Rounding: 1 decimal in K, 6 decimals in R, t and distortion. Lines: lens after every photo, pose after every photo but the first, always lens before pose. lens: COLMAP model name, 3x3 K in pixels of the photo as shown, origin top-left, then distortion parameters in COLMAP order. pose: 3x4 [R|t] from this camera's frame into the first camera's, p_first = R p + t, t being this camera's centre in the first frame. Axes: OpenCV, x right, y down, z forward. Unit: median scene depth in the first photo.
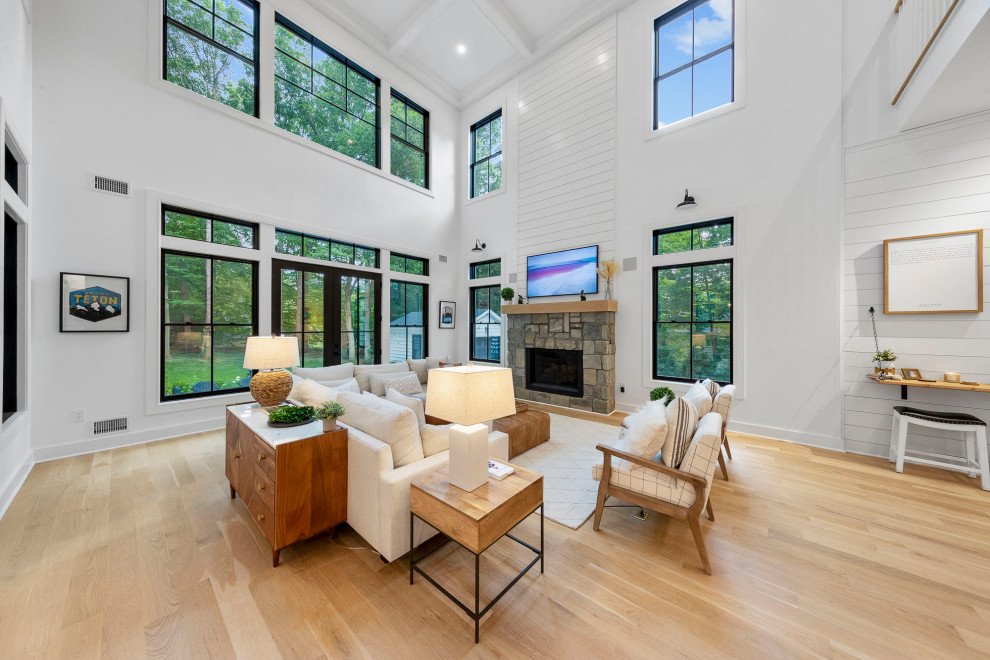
lens RADIAL K [[310.0, 0, 490.2], [0, 310.0, 327.8], [0, 0, 1]] dist [0.000654, 0.000009]
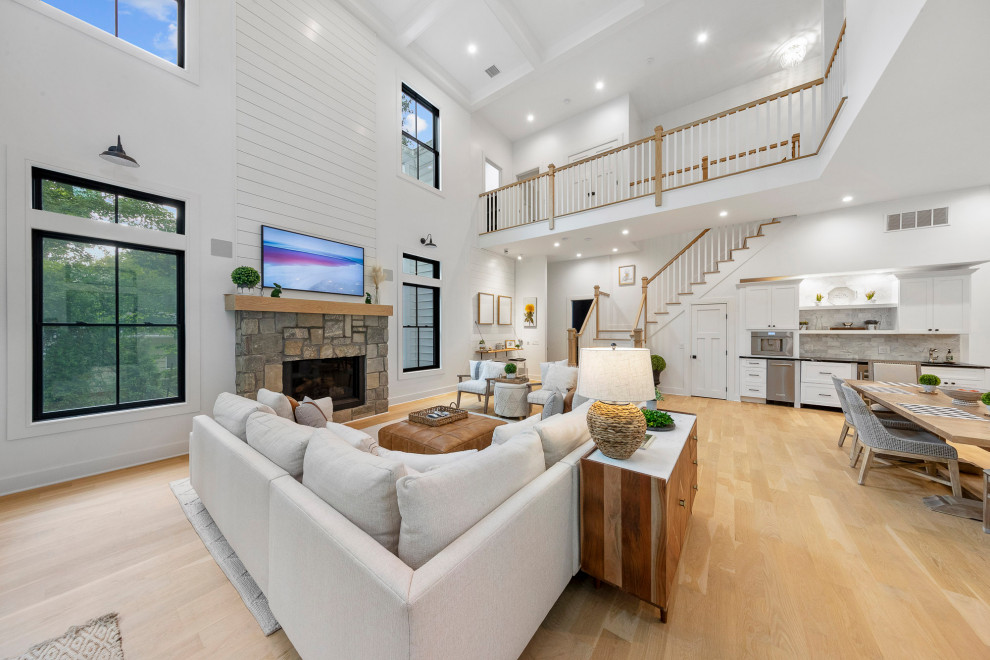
lens RADIAL K [[310.0, 0, 490.2], [0, 310.0, 327.8], [0, 0, 1]] dist [0.000654, 0.000009]
pose [[-0.040081, -0.003602, 0.999190, -0.663635], [-0.002382, 0.999991, 0.003509, -0.016139], [-0.999194, -0.002240, -0.040089, 0.638687]]
